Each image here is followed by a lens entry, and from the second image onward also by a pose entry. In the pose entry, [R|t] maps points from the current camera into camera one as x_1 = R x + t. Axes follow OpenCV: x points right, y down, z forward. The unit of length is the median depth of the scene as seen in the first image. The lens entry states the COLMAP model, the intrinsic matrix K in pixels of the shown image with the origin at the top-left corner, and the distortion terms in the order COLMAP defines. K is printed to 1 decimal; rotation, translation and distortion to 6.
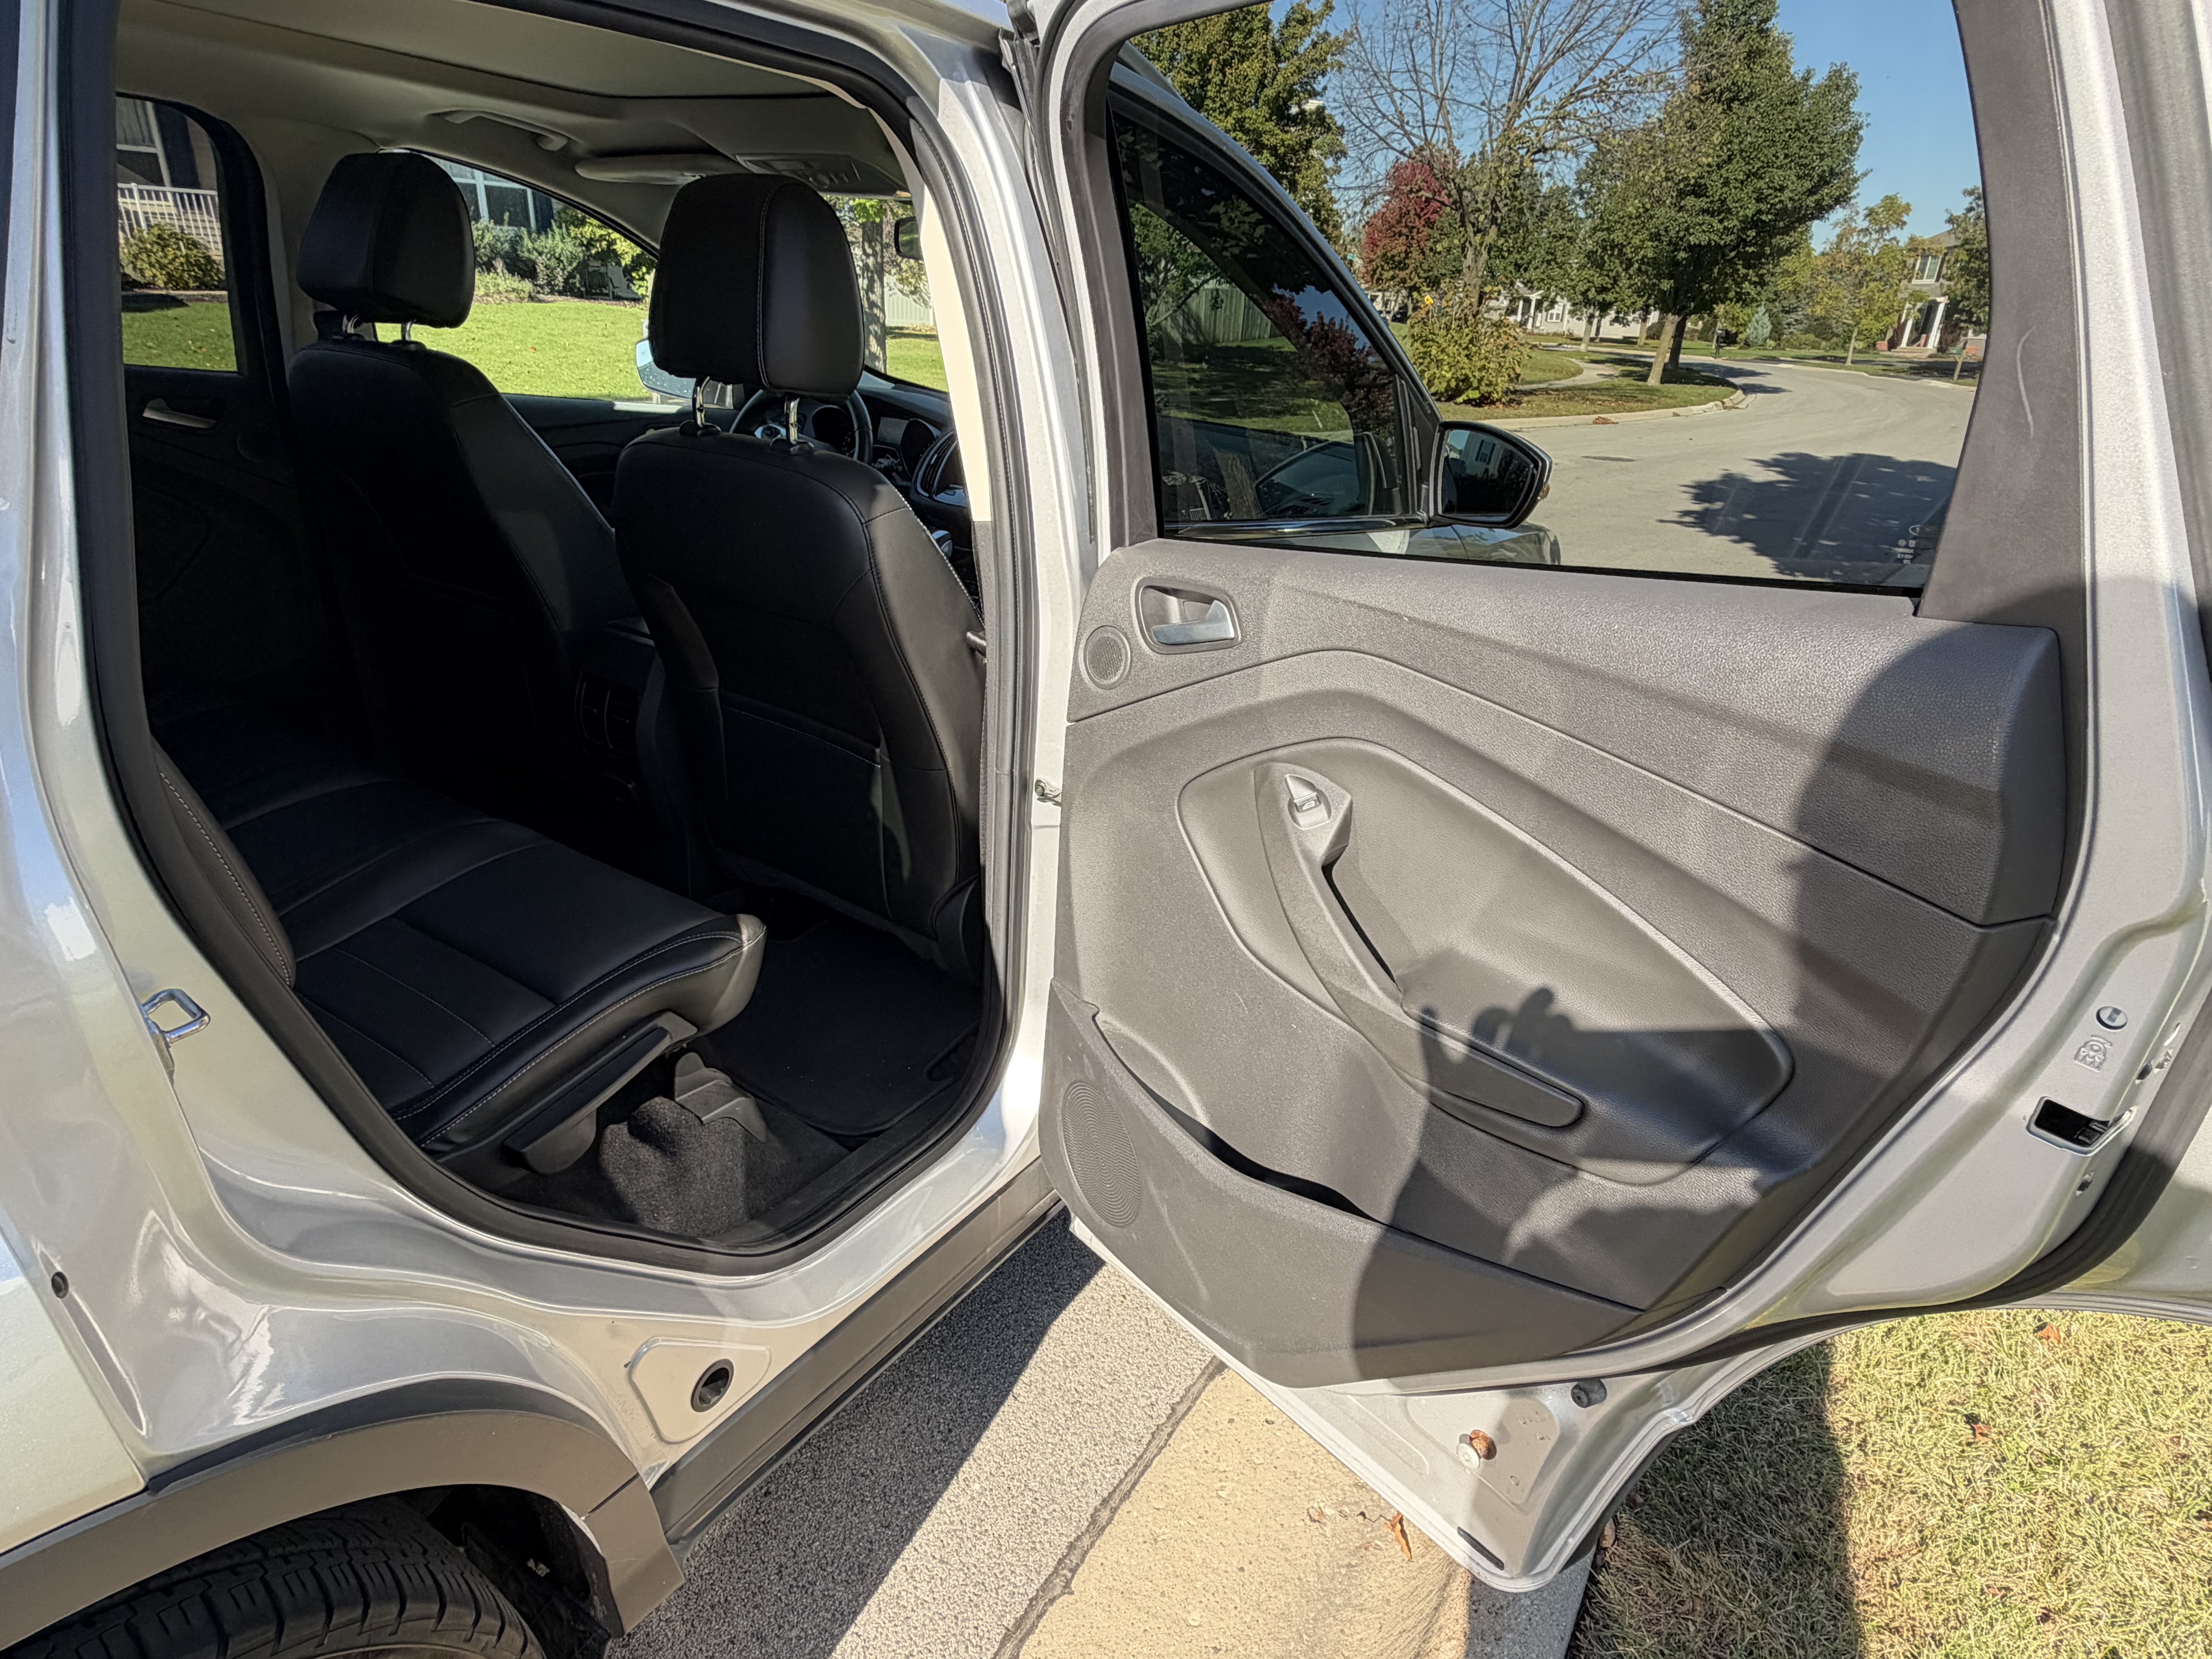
lens RADIAL K [[1230.4, 0, 1090.3], [0, 1230.4, 834.0], [0, 0, 1]] dist [-0.001971, 0.003360]
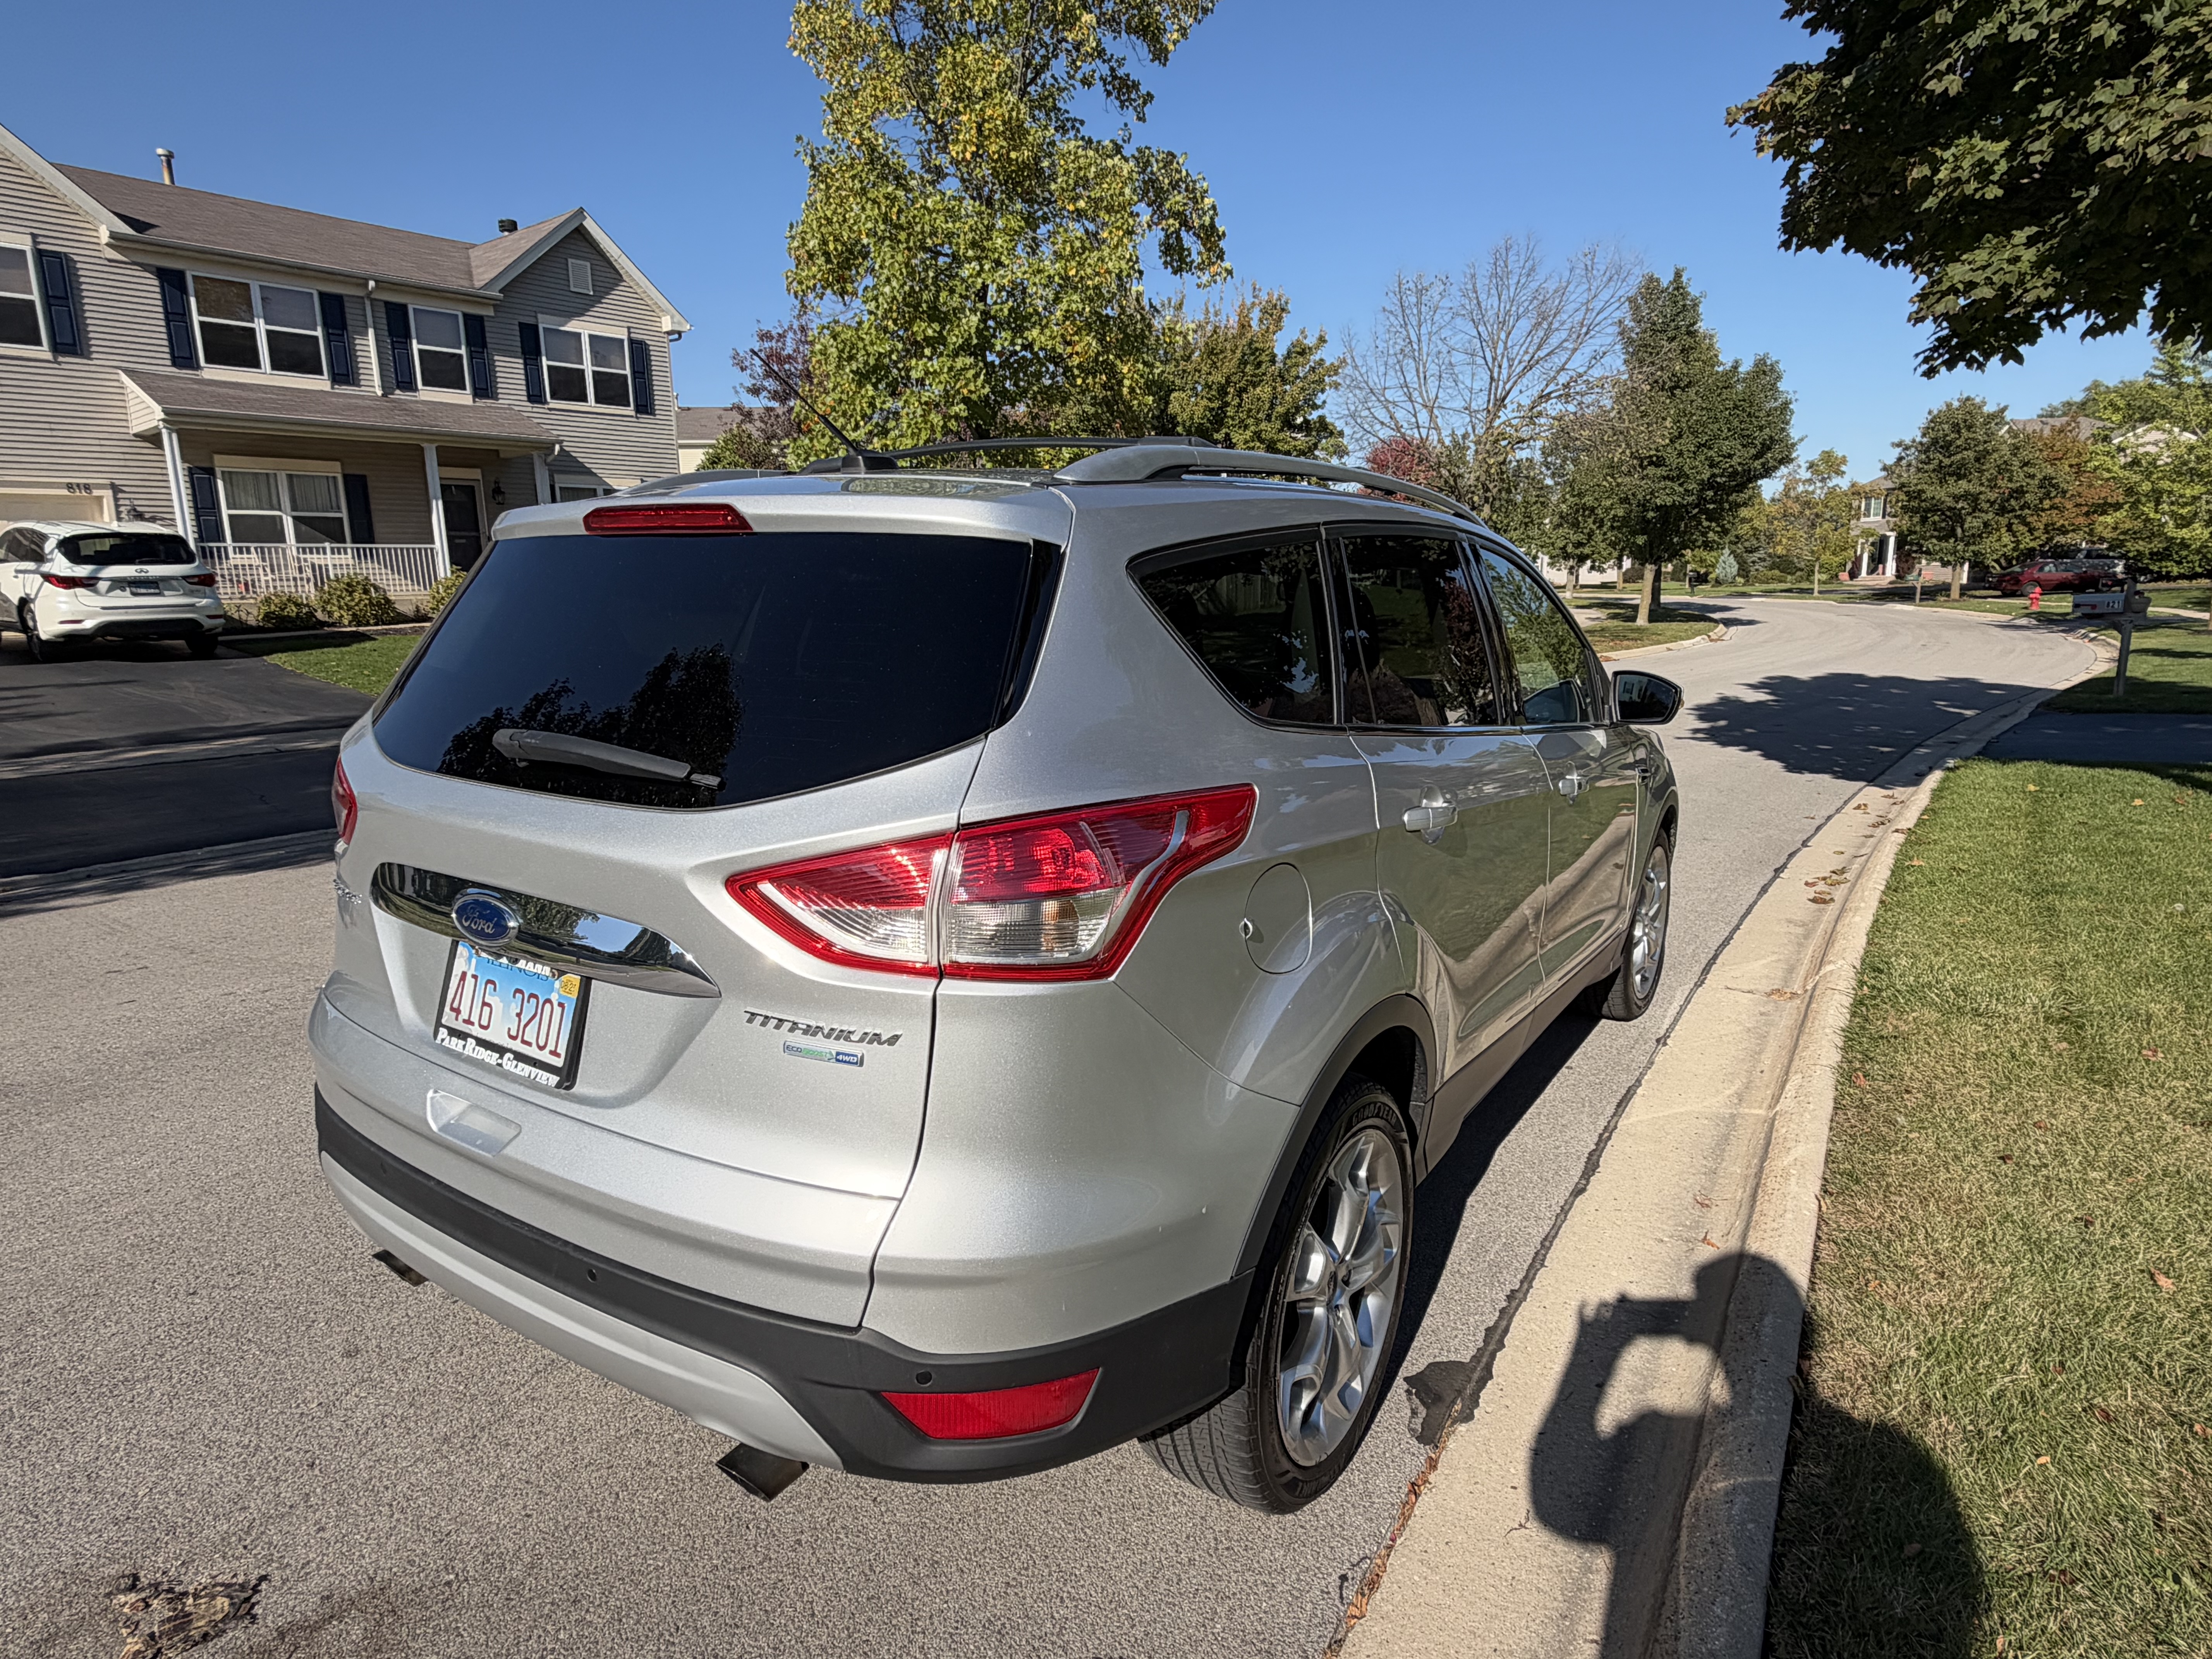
lens RADIAL K [[1230.4, 0, 1103.5], [0, 1230.4, 826.8], [0, 0, 1]] dist [-0.001971, 0.003360]
pose [[0.998191, -0.059974, -0.004333, -0.050638], [0.057737, 0.976097, -0.209527, 0.024283], [0.016795, 0.208898, 0.977793, -0.078988]]
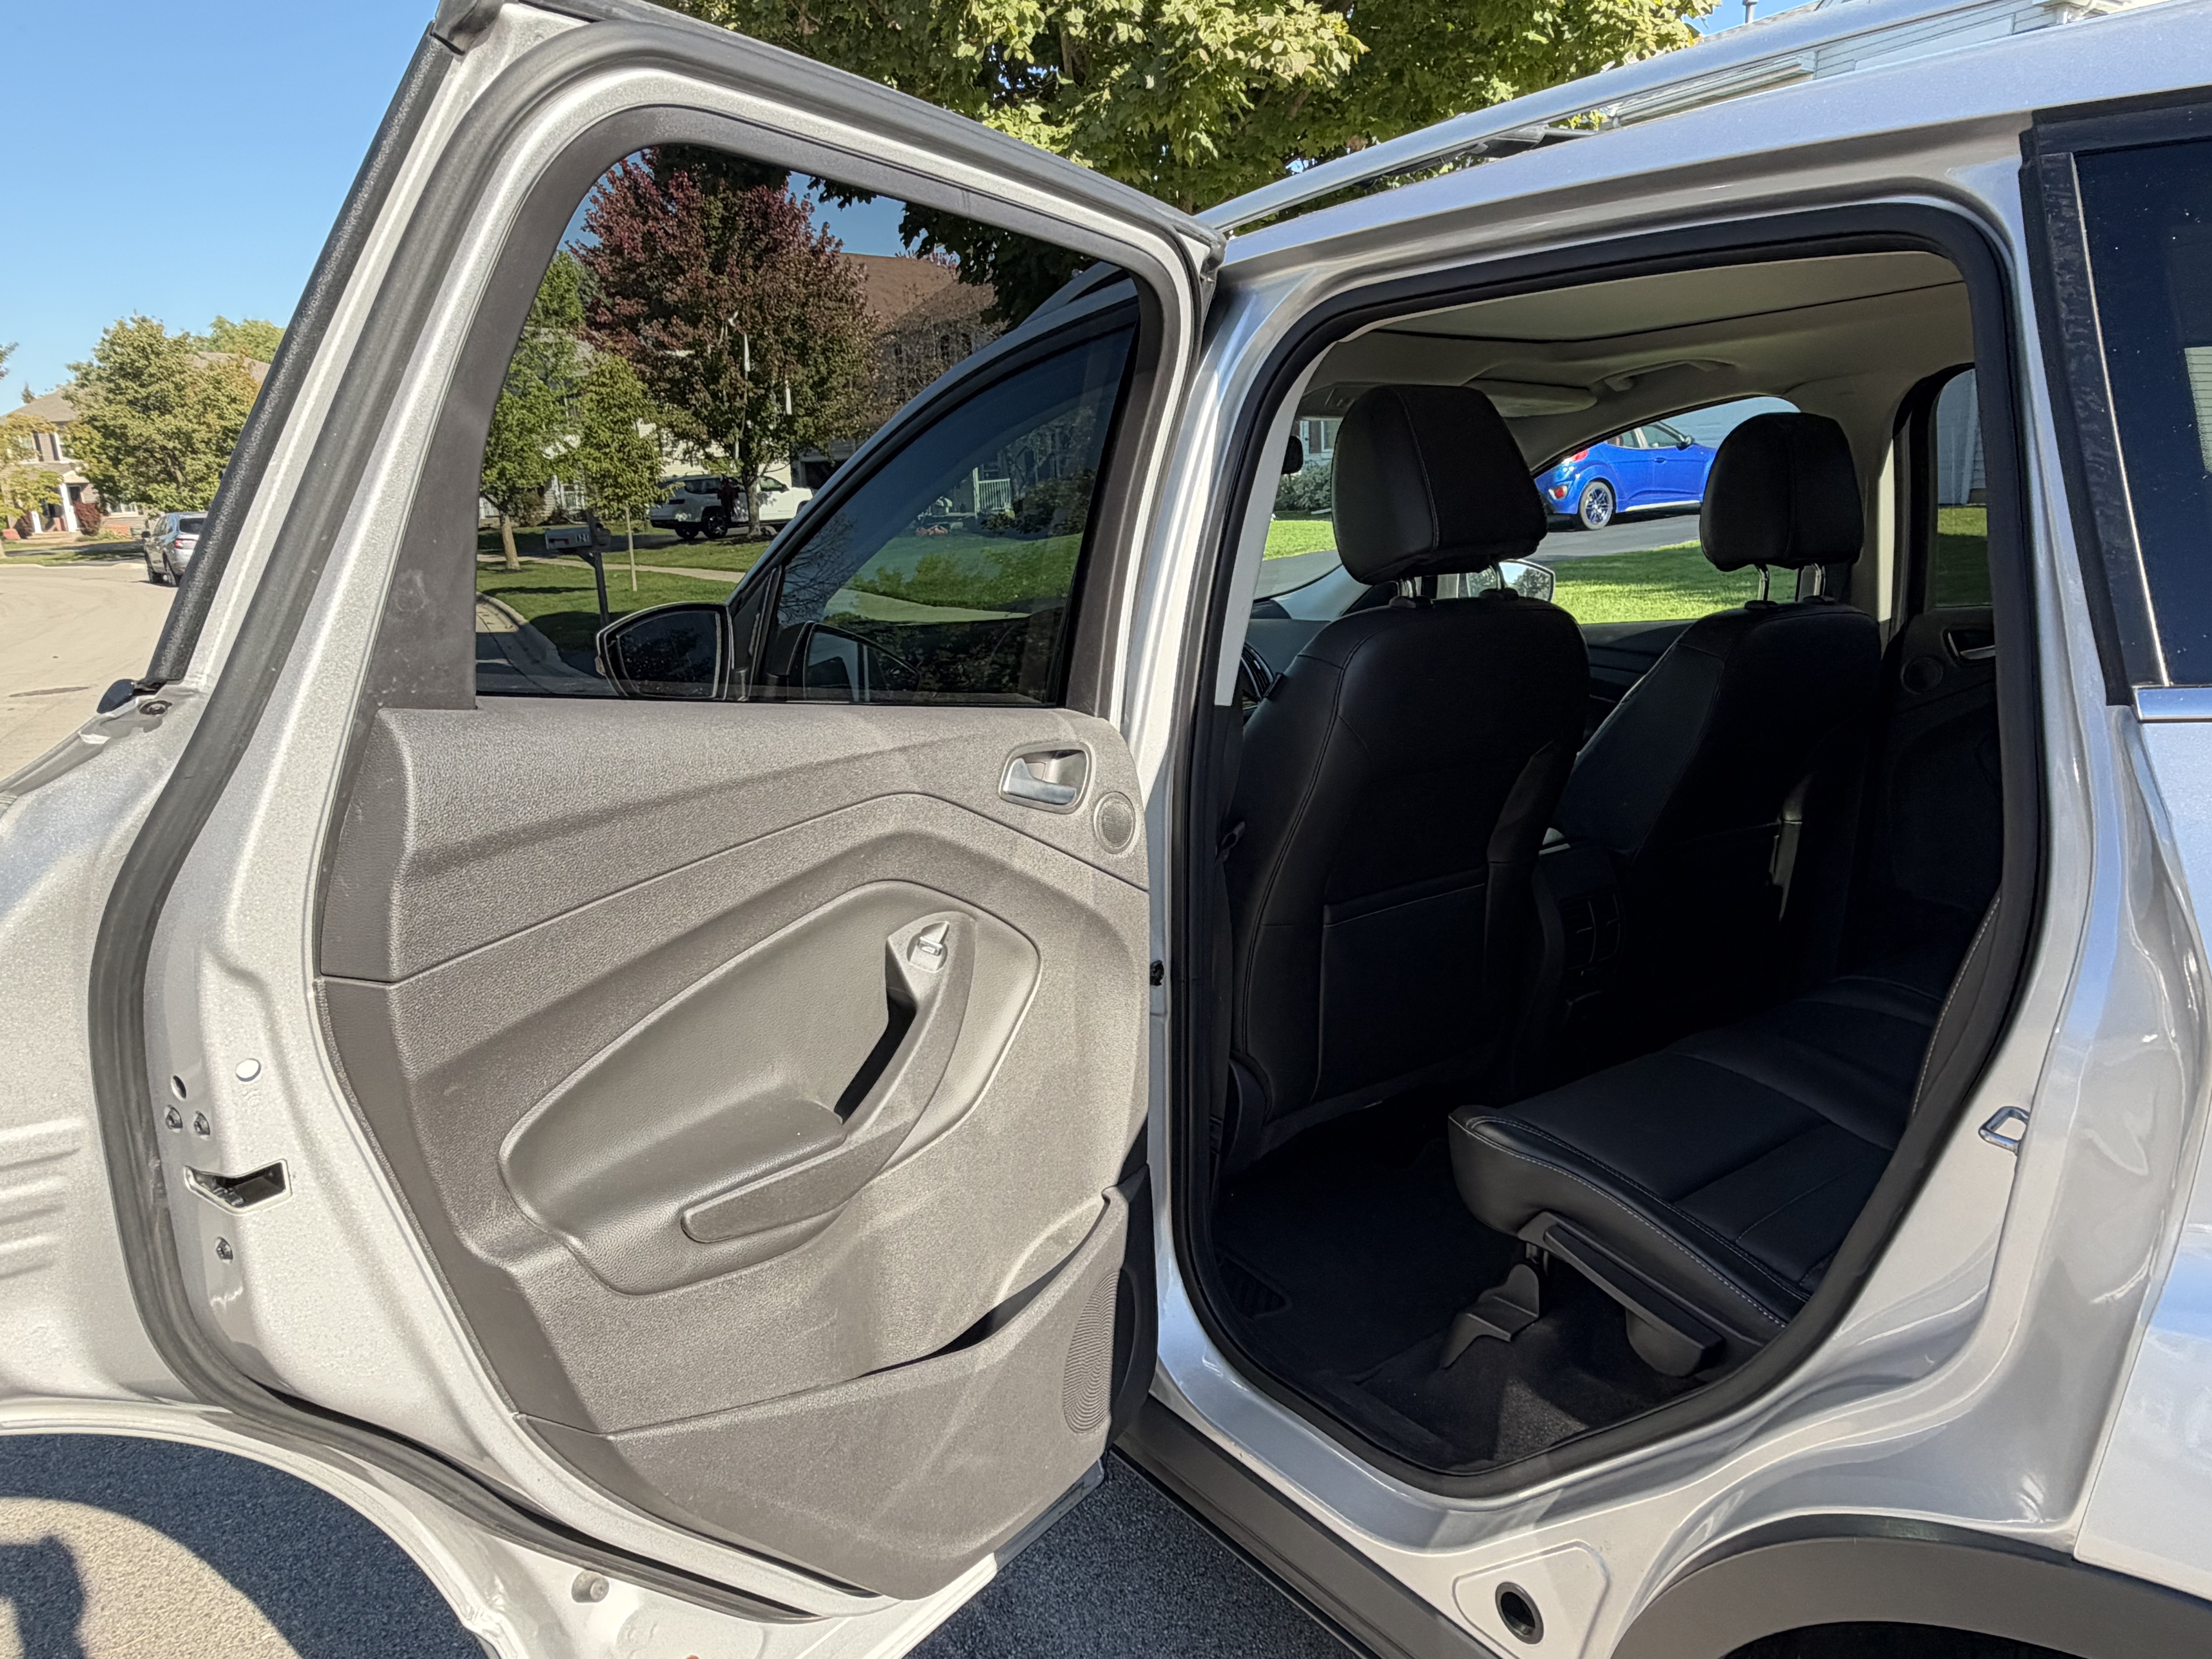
lens RADIAL K [[1446.0, 0, 1072.6], [0, 1446.0, 816.0], [0, 0, 1]] dist [0.006305, -0.000099]
pose [[0.363599, -0.265220, 0.893003, -0.149902], [0.420689, 0.902045, 0.096616, -0.043727], [-0.831153, 0.340547, 0.439559, 0.078319]]
